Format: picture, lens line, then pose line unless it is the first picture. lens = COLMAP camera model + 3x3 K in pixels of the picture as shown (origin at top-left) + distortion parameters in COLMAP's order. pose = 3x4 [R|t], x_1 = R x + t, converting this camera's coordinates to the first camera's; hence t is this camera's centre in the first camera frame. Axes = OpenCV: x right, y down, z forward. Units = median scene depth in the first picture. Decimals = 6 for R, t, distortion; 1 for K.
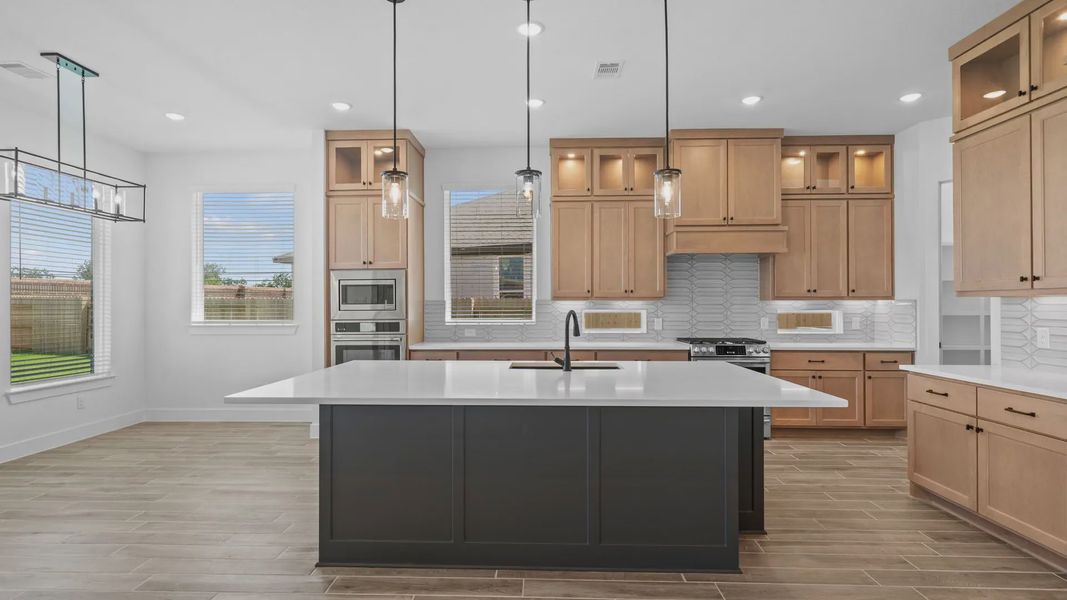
lens RADIAL K [[526.7, 0, 527.1], [0, 526.7, 302.7], [0, 0, 1]] dist [0.004423, -0.002853]
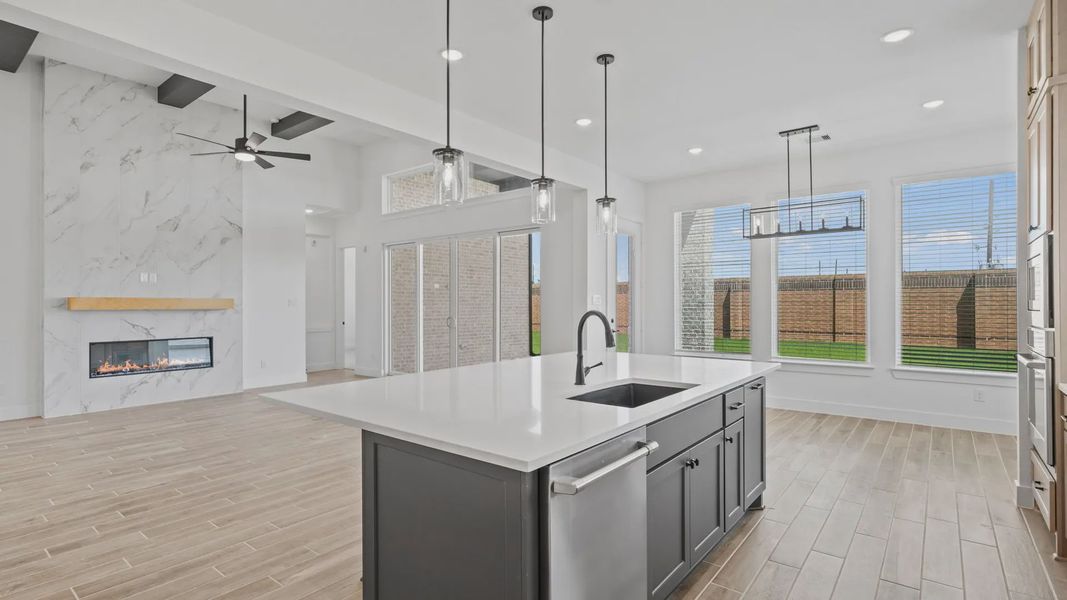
lens RADIAL K [[526.7, 0, 530.5], [0, 526.7, 299.9], [0, 0, 1]] dist [0.004423, -0.002853]
pose [[-0.604738, 0.000332, -0.796425, 0.489376], [0.007152, 0.999962, -0.005014, 0.001453], [0.796393, -0.008728, -0.604717, 0.906760]]
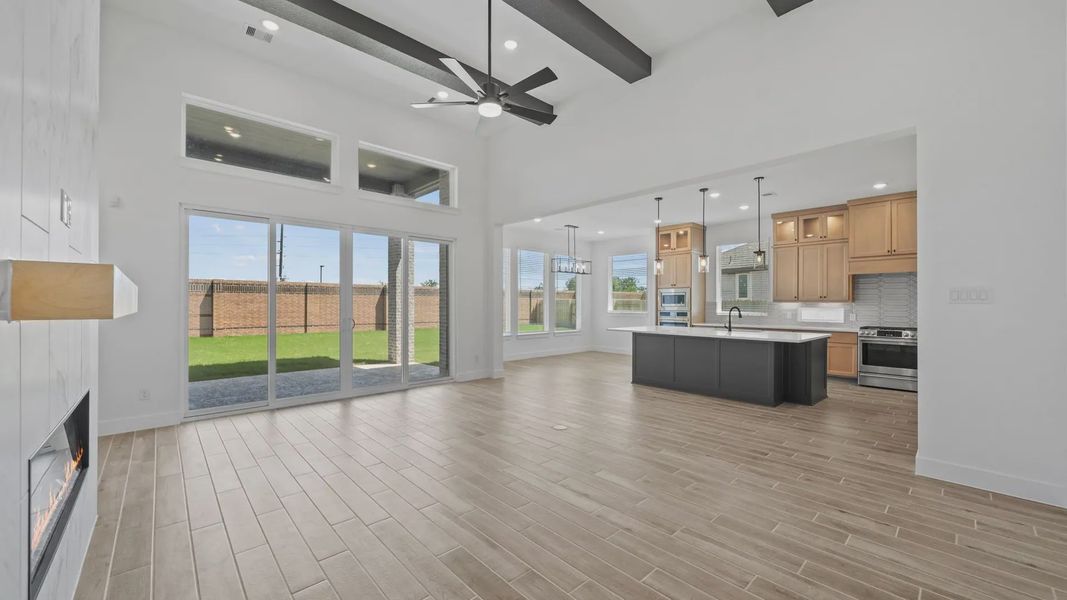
lens RADIAL K [[410.6, 0, 528.1], [0, 410.6, 302.9], [0, 0, 1]] dist [-0.000677, -0.000127]
pose [[0.702020, 0.004140, -0.712146, 0.487615], [-0.004069, 0.999990, 0.001803, -0.001403], [0.712146, 0.001632, 0.702029, -0.632806]]
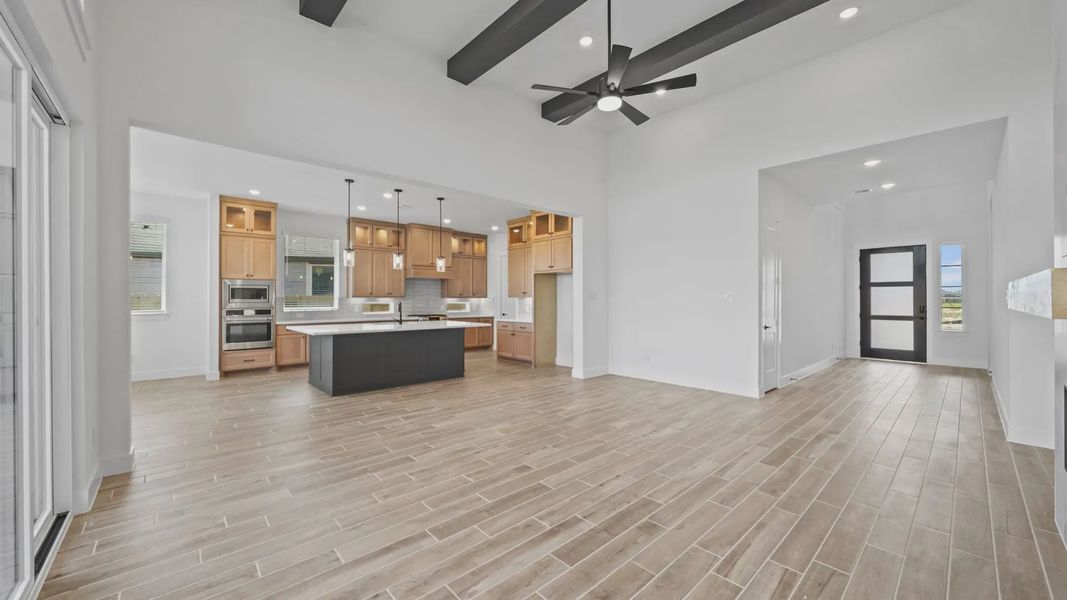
lens RADIAL K [[394.9, 0, 532.0], [0, 394.9, 298.1], [0, 0, 1]] dist [-0.009392, 0.000100]
pose [[0.712756, 0.005059, 0.701394, -0.537422], [-0.002943, 0.999987, -0.004222, 0.002065], [-0.701406, 0.000945, 0.712761, -0.571656]]
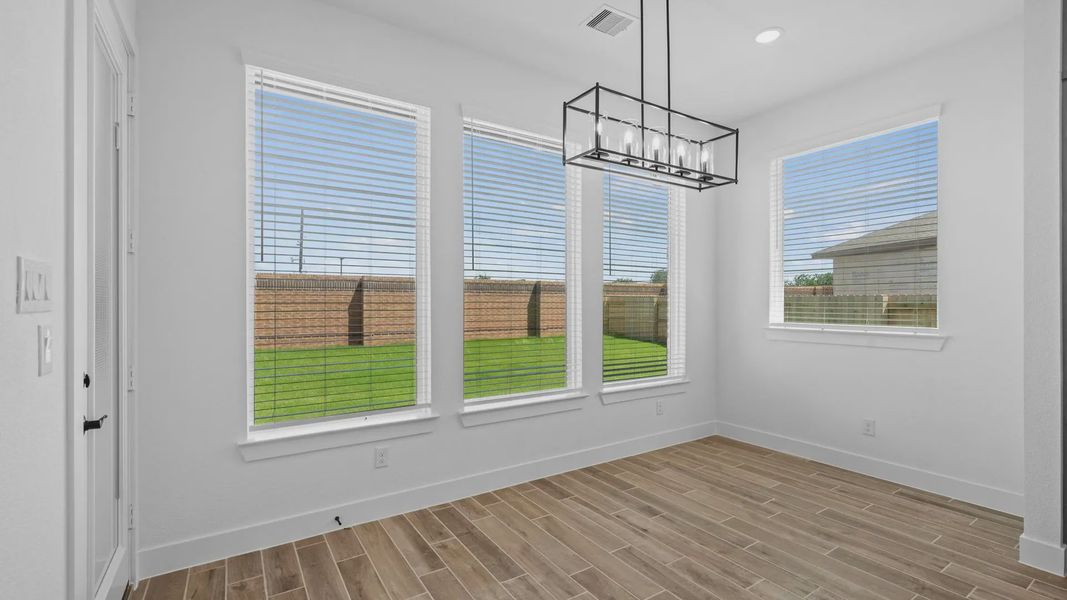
lens RADIAL K [[458.6, 0, 530.0], [0, 458.6, 302.4], [0, 0, 1]] dist [-0.004876, -0.000271]
pose [[0.573450, 0.000591, -0.819241, -0.309647], [0.000953, 0.999999, 0.001388, 0.003411], [0.819240, -0.001577, 0.573448, 0.344366]]
